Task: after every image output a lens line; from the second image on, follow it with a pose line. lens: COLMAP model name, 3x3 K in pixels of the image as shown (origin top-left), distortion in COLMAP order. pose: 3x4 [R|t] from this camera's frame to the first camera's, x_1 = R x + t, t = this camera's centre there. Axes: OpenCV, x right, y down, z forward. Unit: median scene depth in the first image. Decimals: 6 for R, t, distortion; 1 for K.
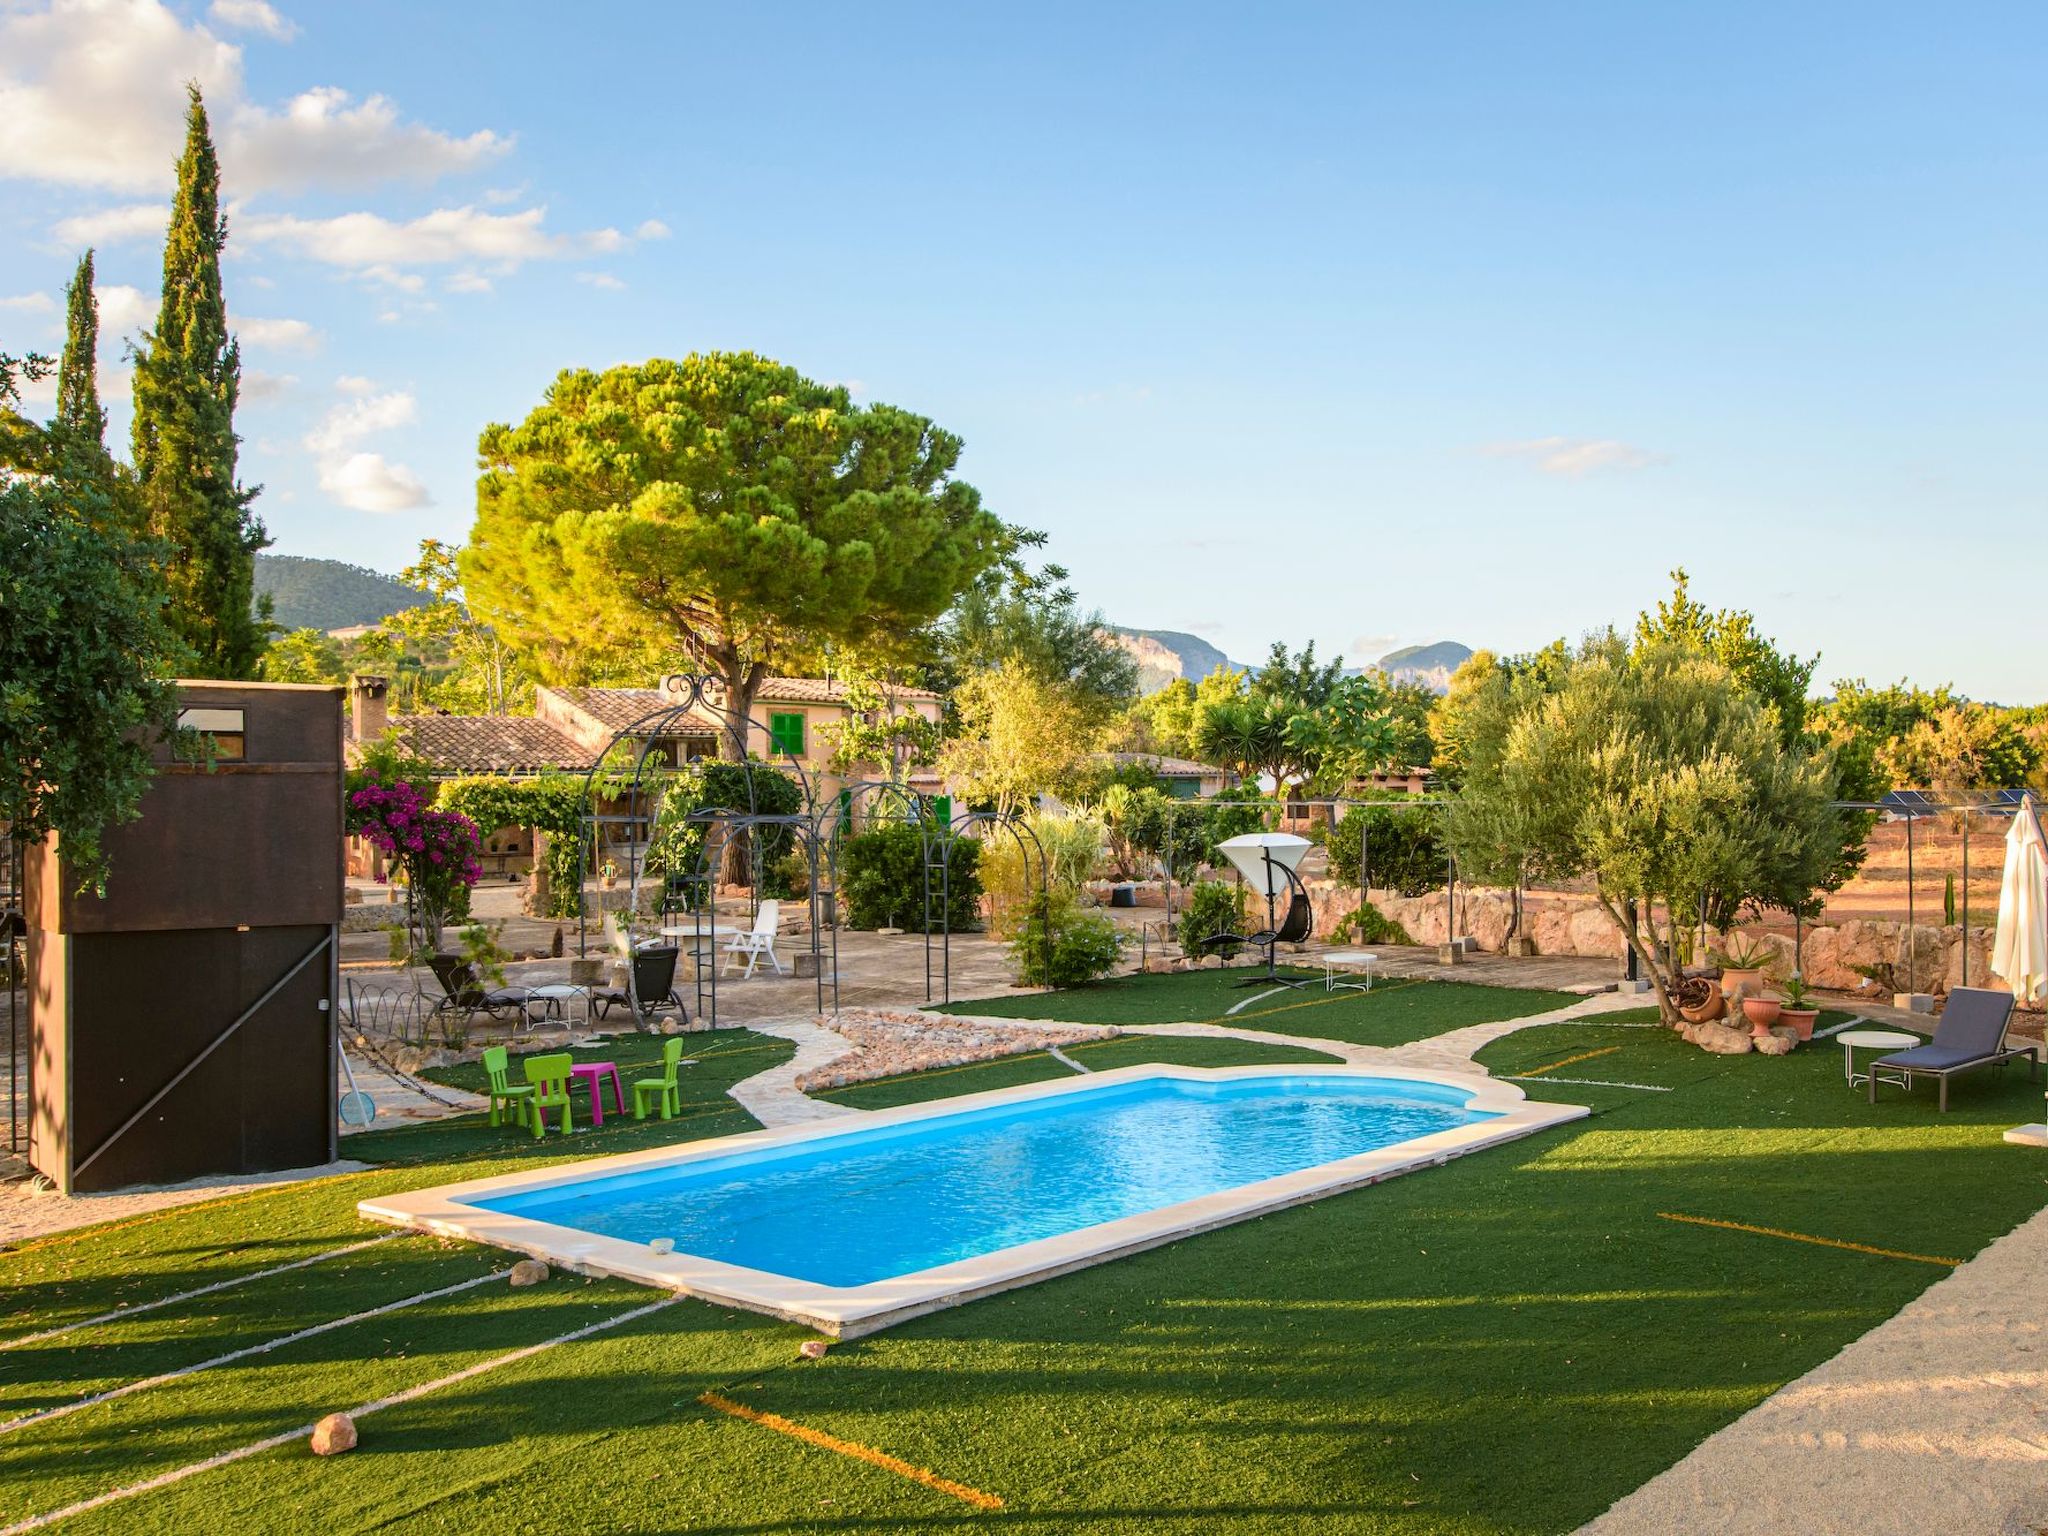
lens RADIAL K [[1911.1, 0, 1024.7], [0, 1911.1, 794.1], [0, 0, 1]] dist [-0.009715, 0.000000]
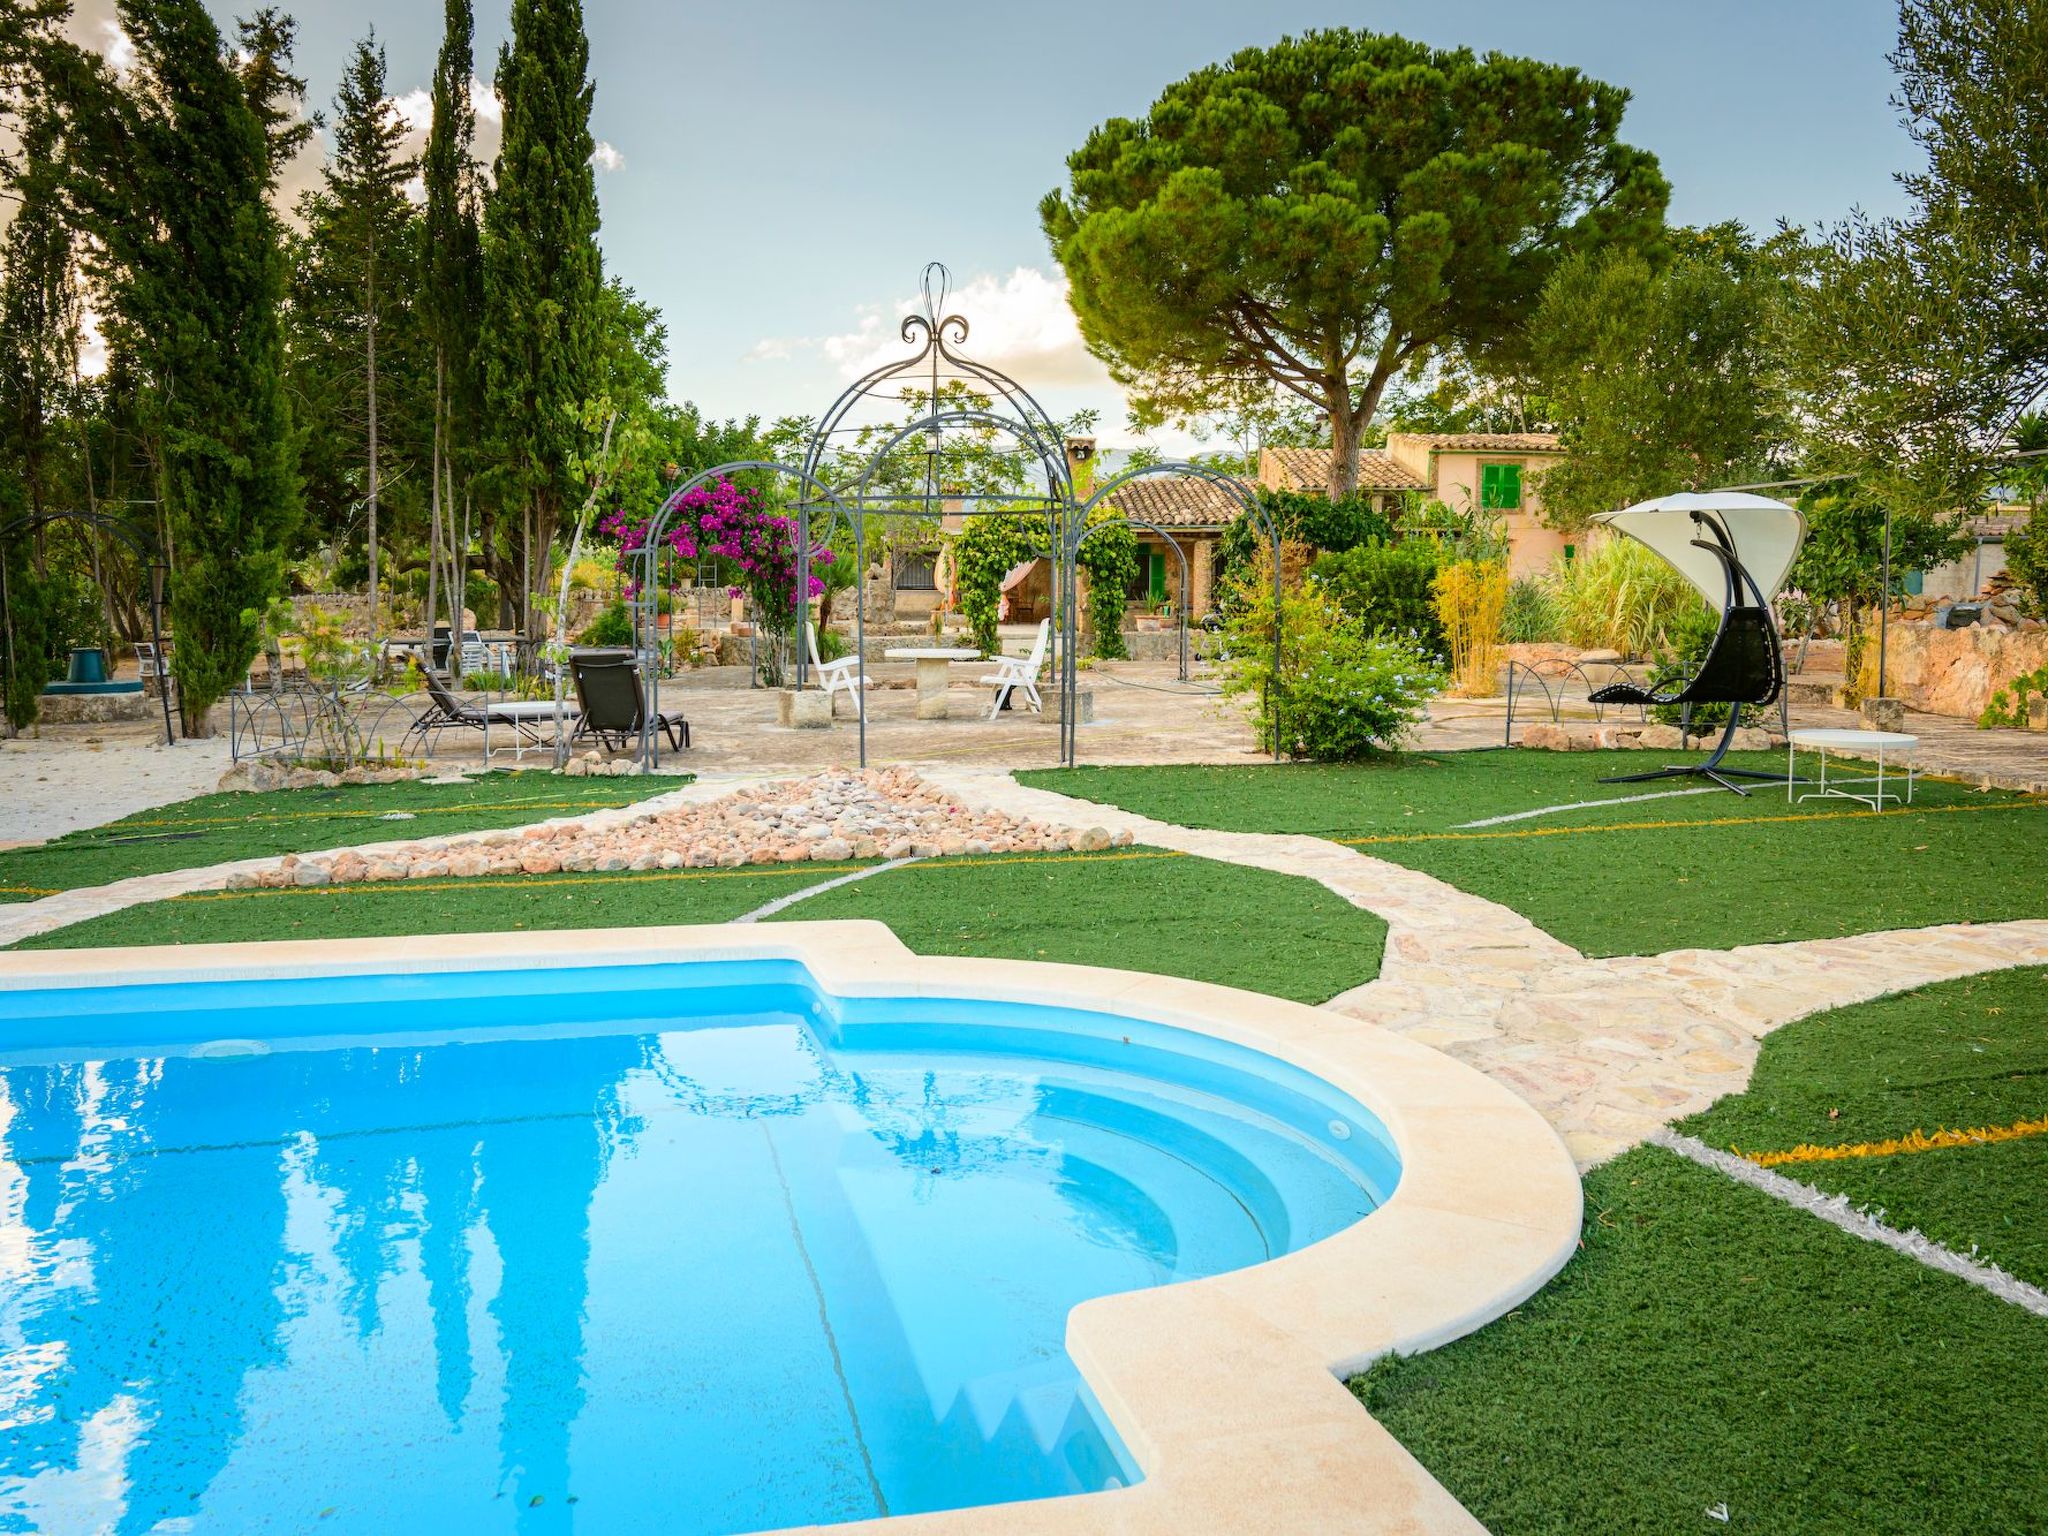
lens RADIAL K [[1532.5, 0, 918.4], [0, 1532.5, 644.0], [0, 0, 1]] dist [-0.012819, 0.001326]
pose [[0.807644, 0.029705, -0.588922, 0.152154], [-0.010306, 0.999289, 0.036271, 0.037103], [0.589581, -0.023225, 0.807375, 0.405934]]
